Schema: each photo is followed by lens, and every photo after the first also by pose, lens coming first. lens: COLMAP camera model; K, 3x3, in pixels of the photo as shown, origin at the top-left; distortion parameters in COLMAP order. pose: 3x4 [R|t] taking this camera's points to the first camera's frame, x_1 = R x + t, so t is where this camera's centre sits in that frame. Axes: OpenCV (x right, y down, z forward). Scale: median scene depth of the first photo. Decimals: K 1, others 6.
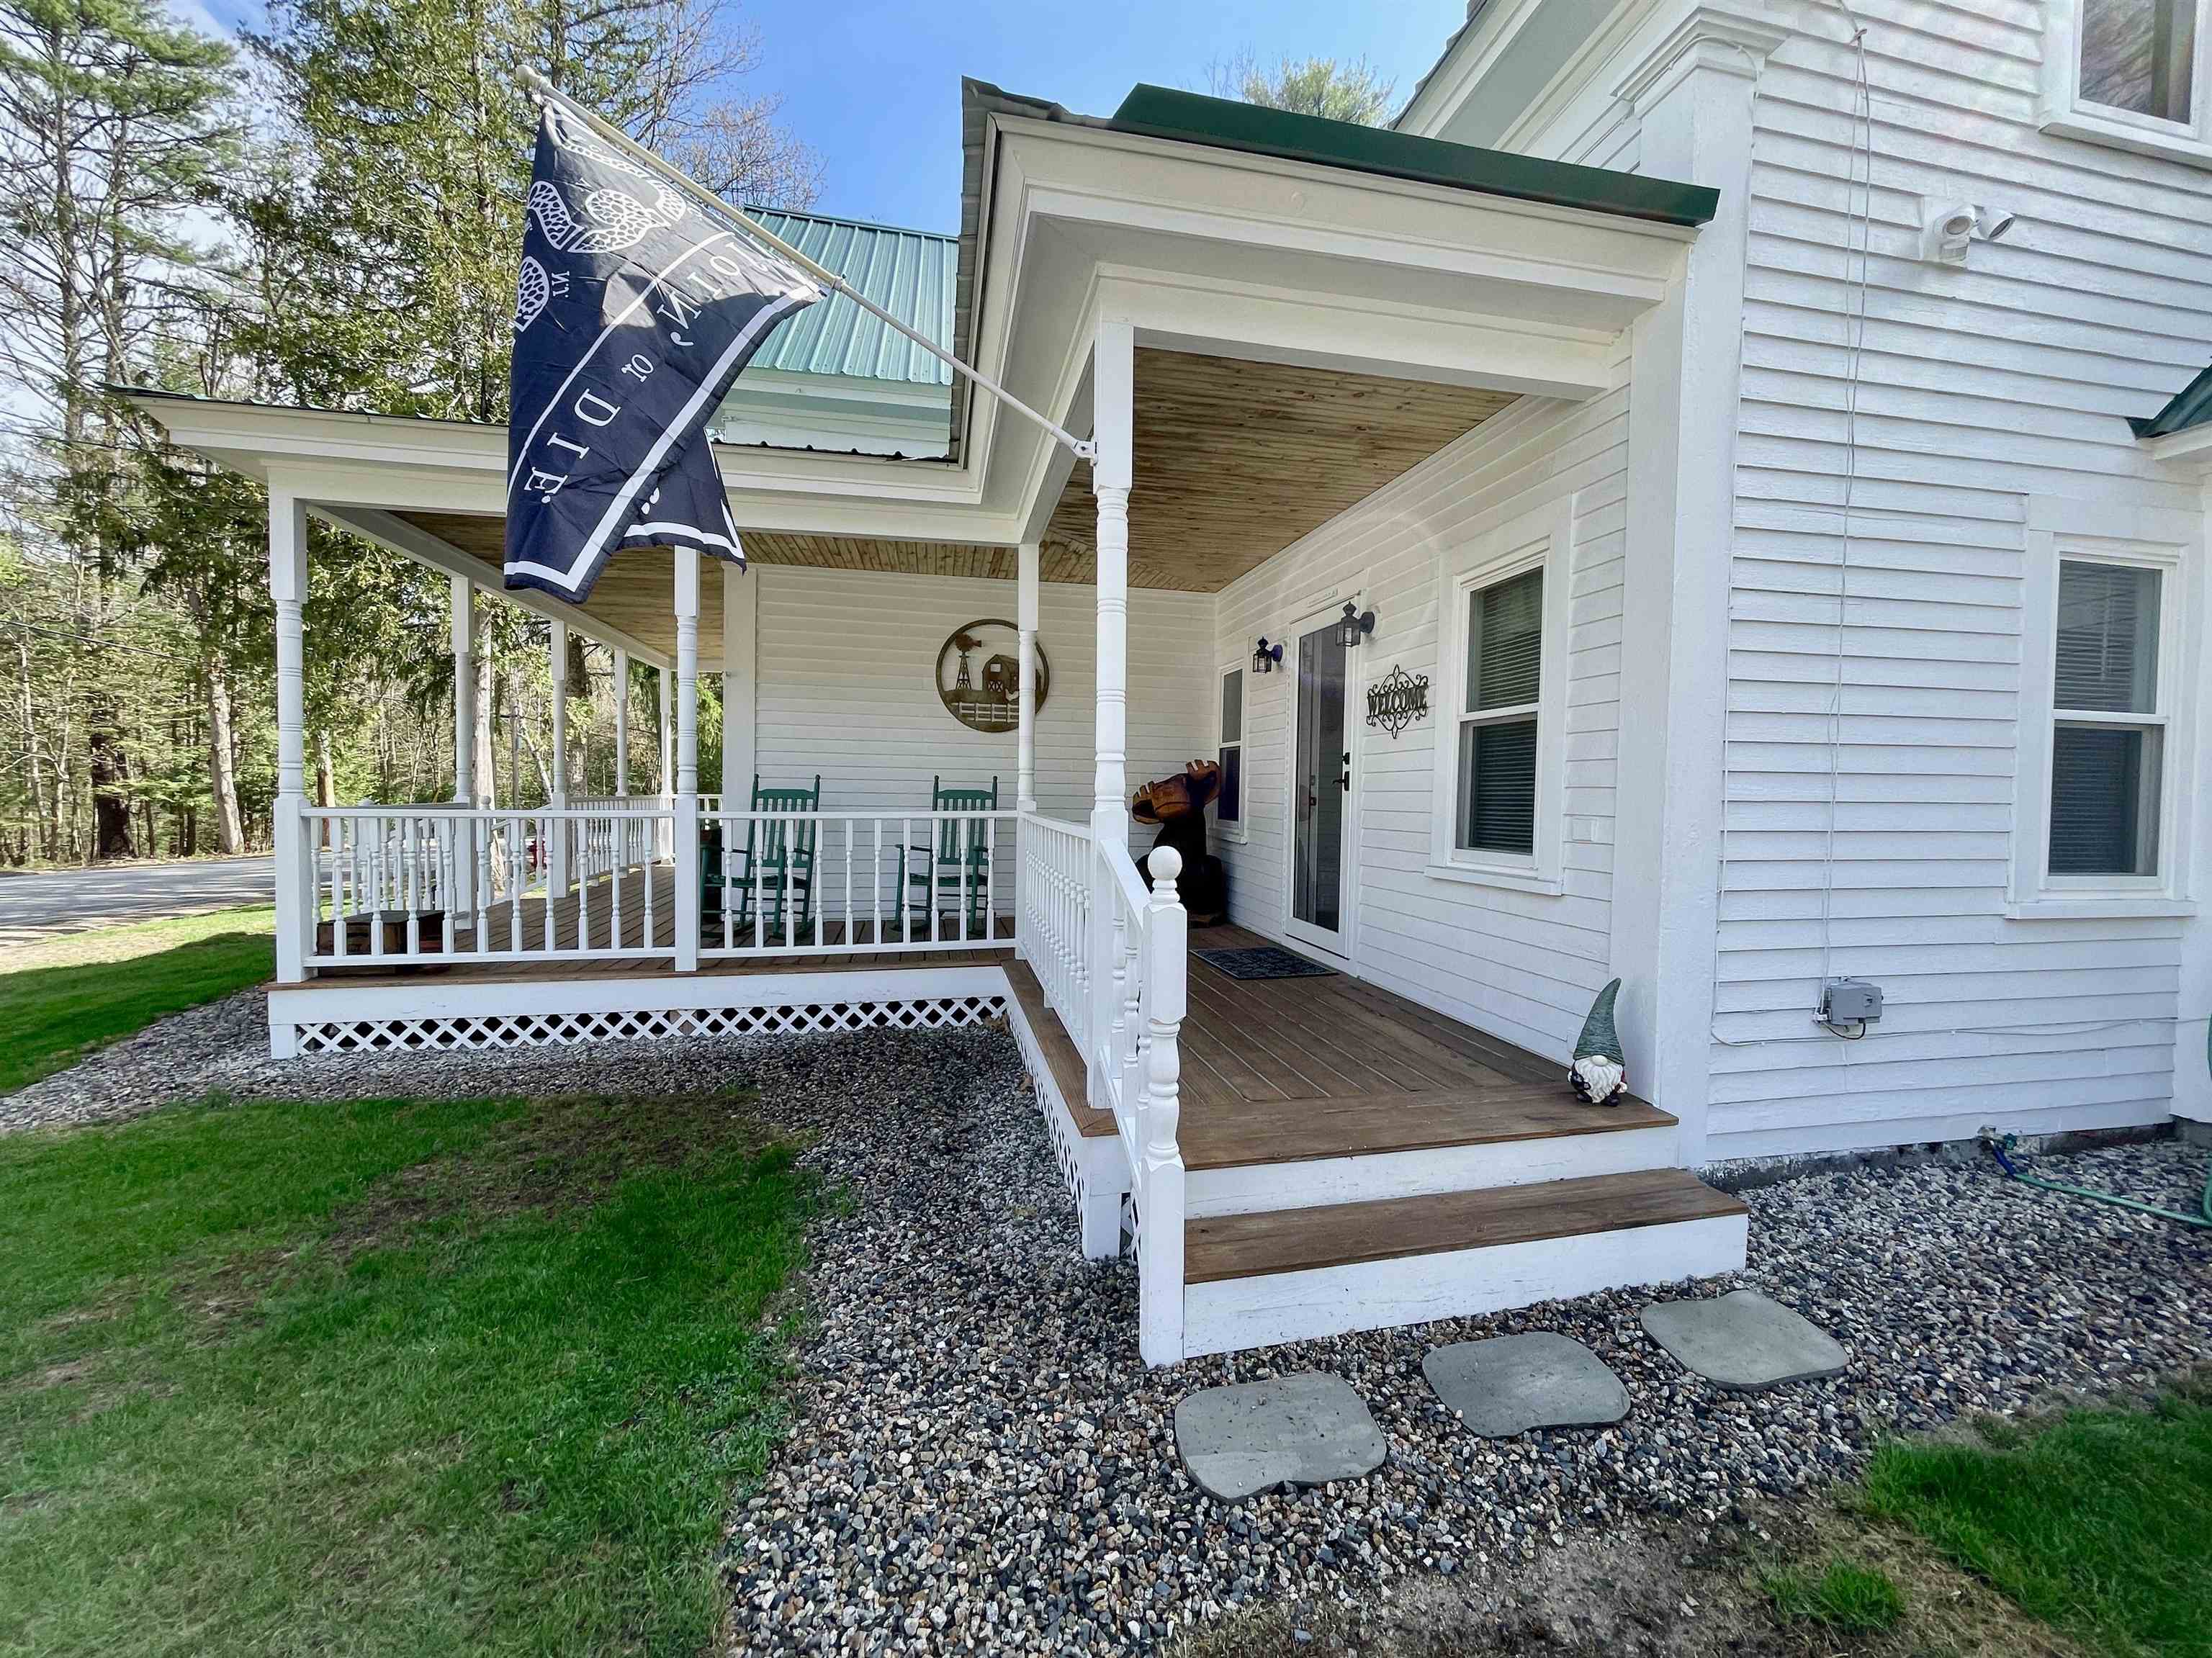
lens RADIAL K [[896.0, 0, 1108.1], [0, 896.0, 830.2], [0, 0, 1]] dist [-0.000595, -0.001016]
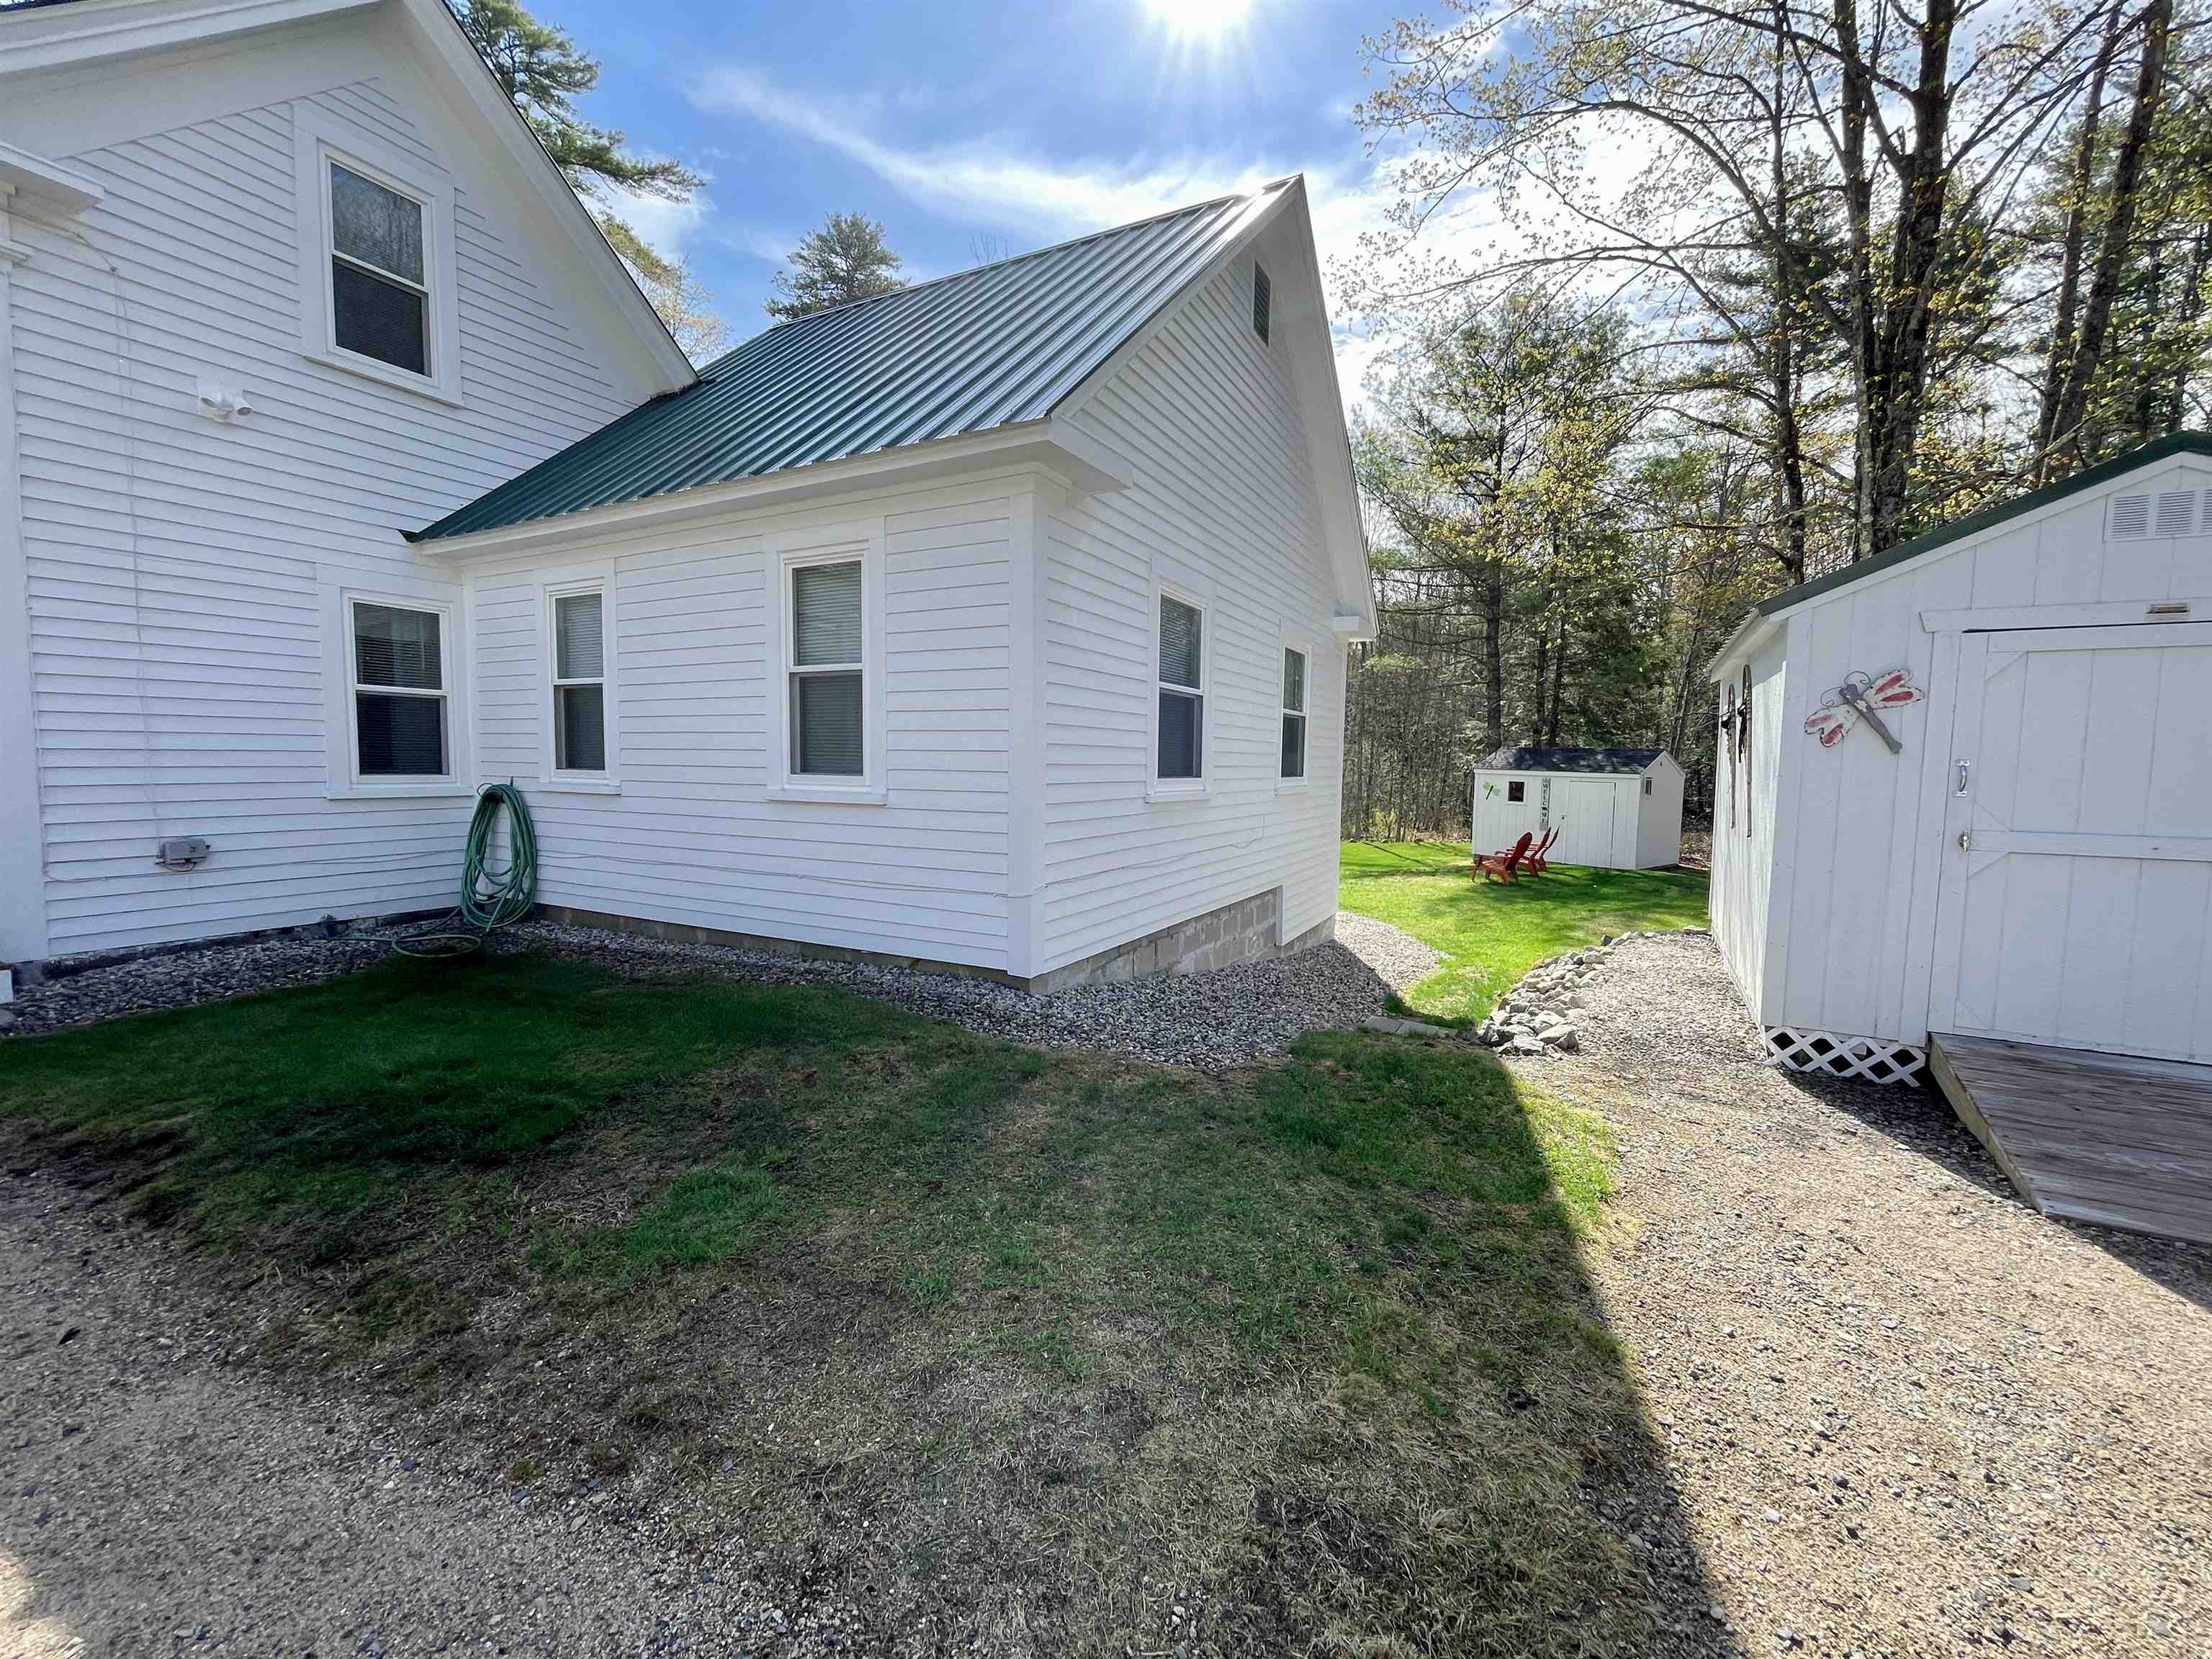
lens RADIAL K [[896.1, 0, 1094.9], [0, 896.1, 831.2], [0, 0, 1]] dist [-0.000595, -0.001016]
pose [[0.644421, -0.065623, 0.761850, 0.407463], [0.027601, 0.997658, 0.062588, 0.060785], [-0.764173, -0.019305, 0.644723, -0.887610]]
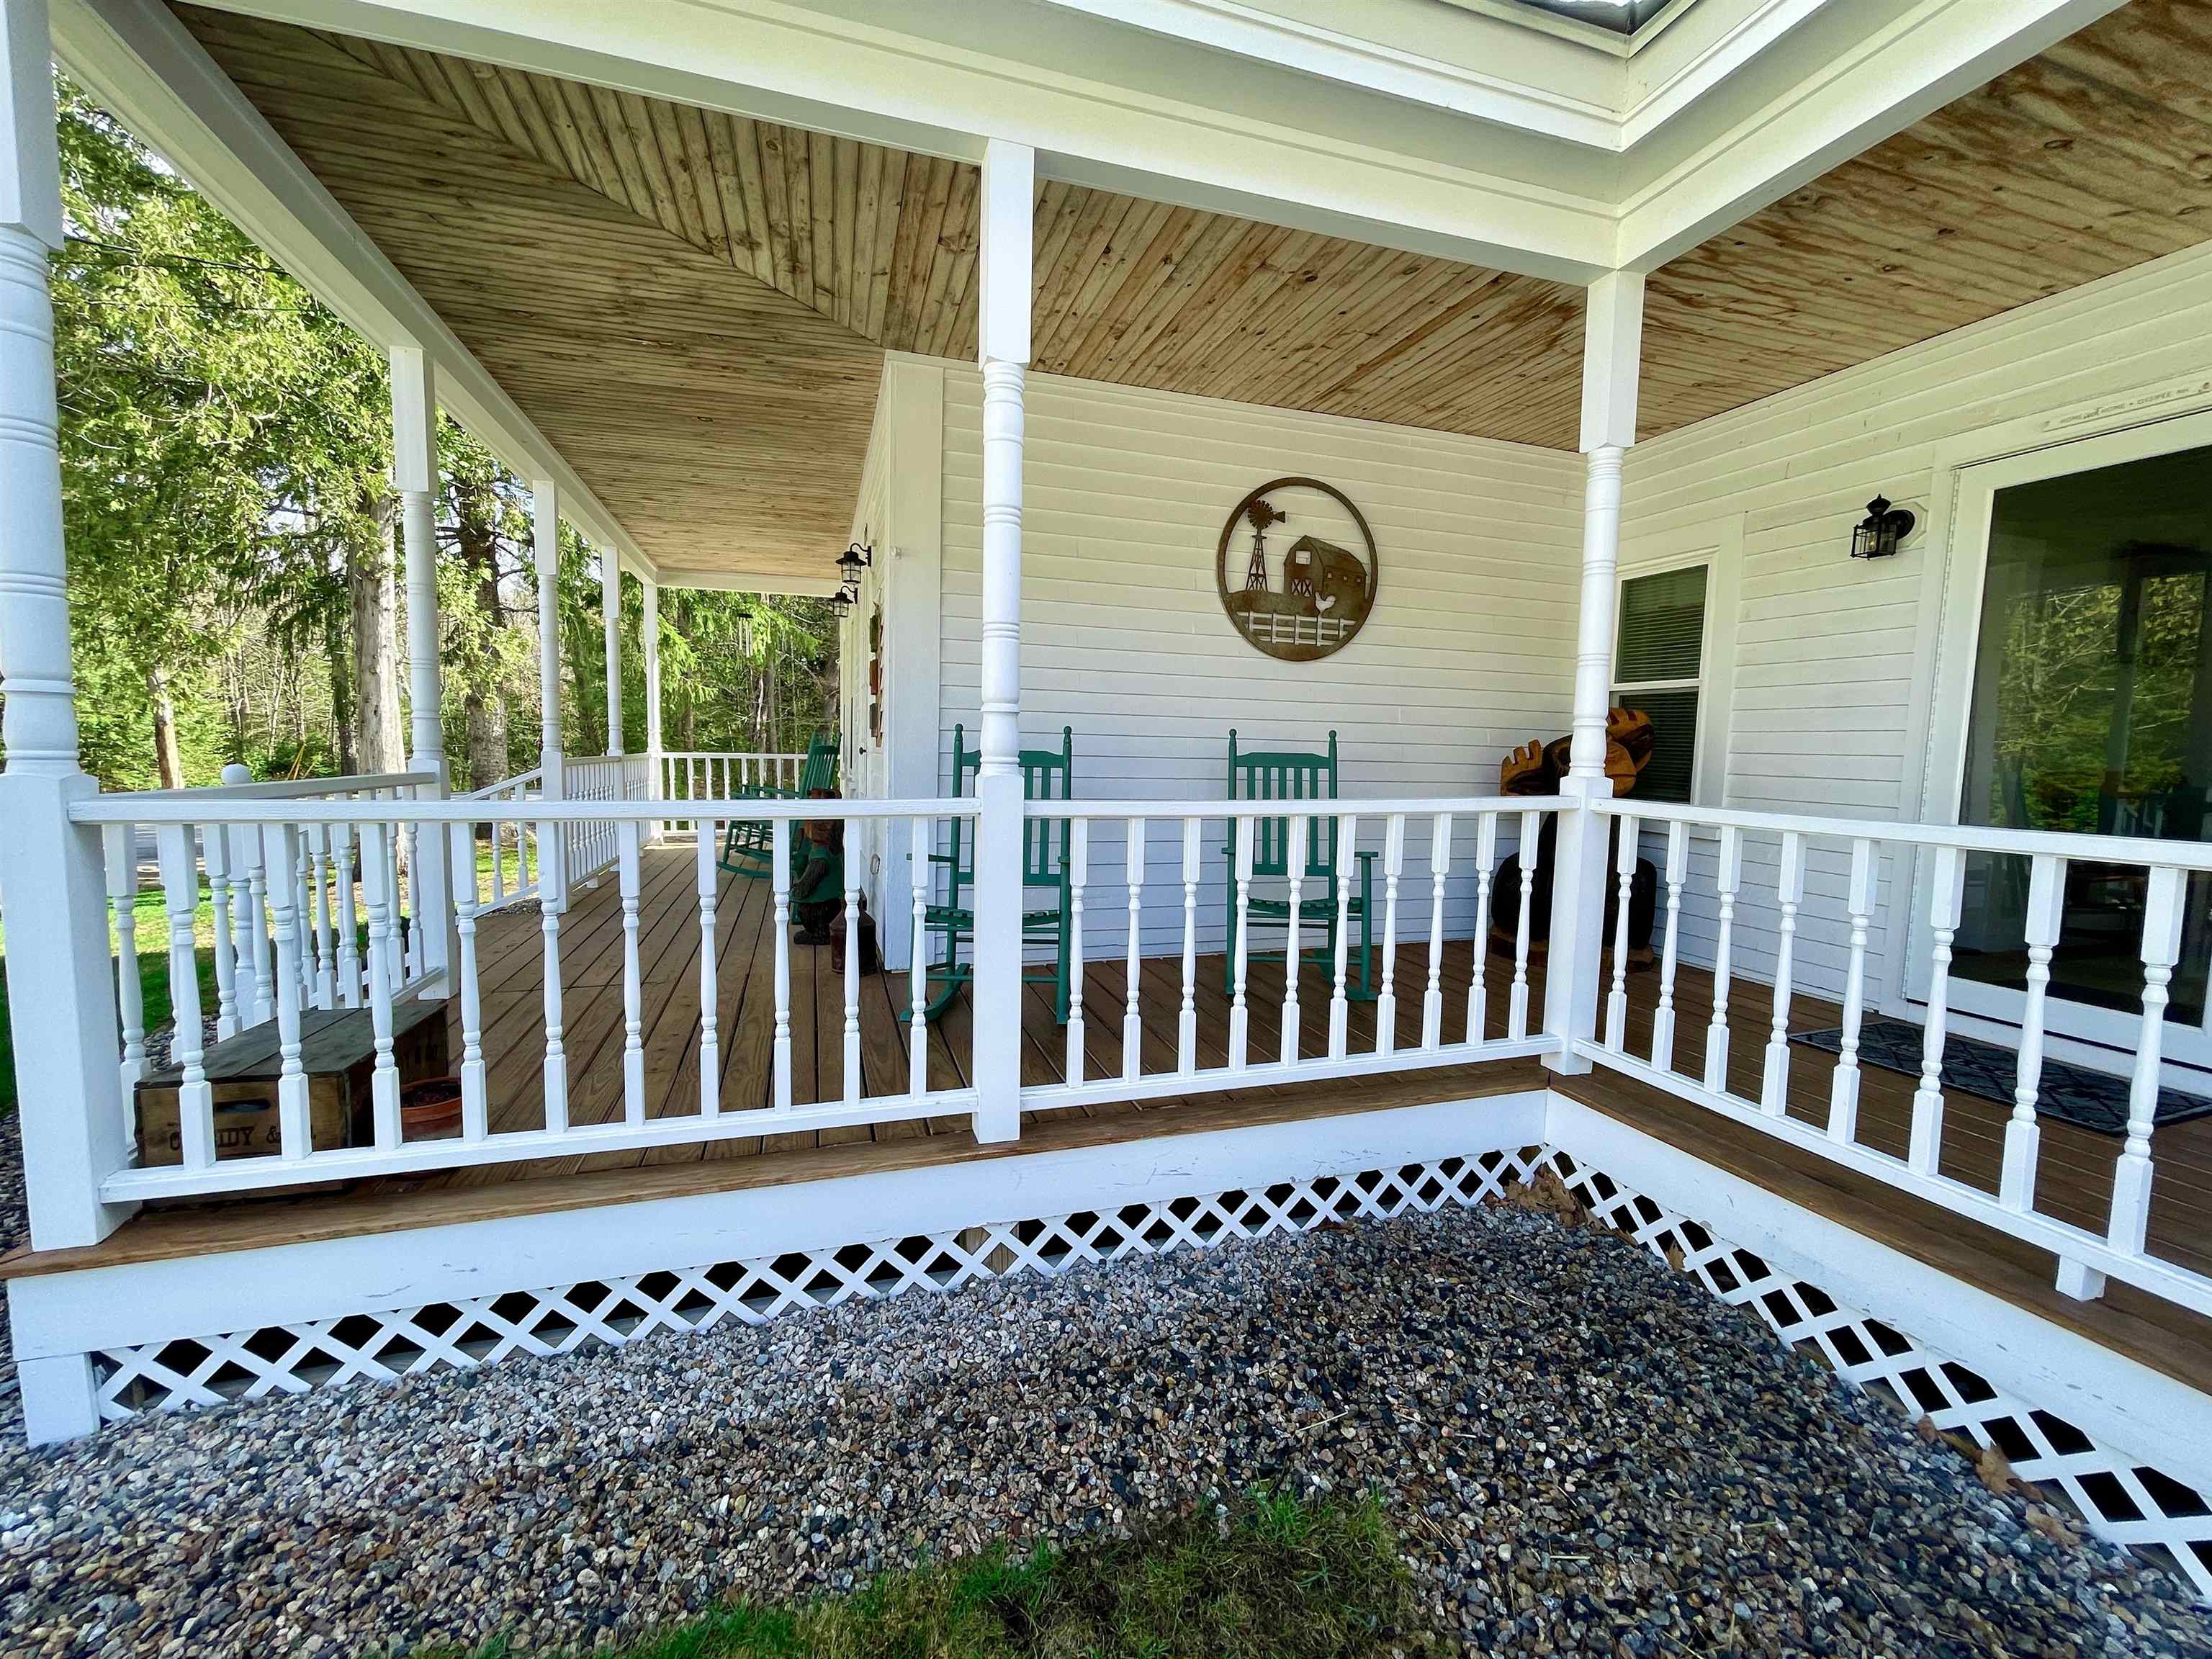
lens RADIAL K [[896.1, 0, 1097.7], [0, 896.1, 832.3], [0, 0, 1]] dist [-0.000595, -0.001016]
pose [[0.996375, -0.002507, 0.085028, -0.458945], [-0.001781, 0.998732, 0.050318, -0.028672], [-0.085046, -0.050287, 0.995107, 0.536794]]
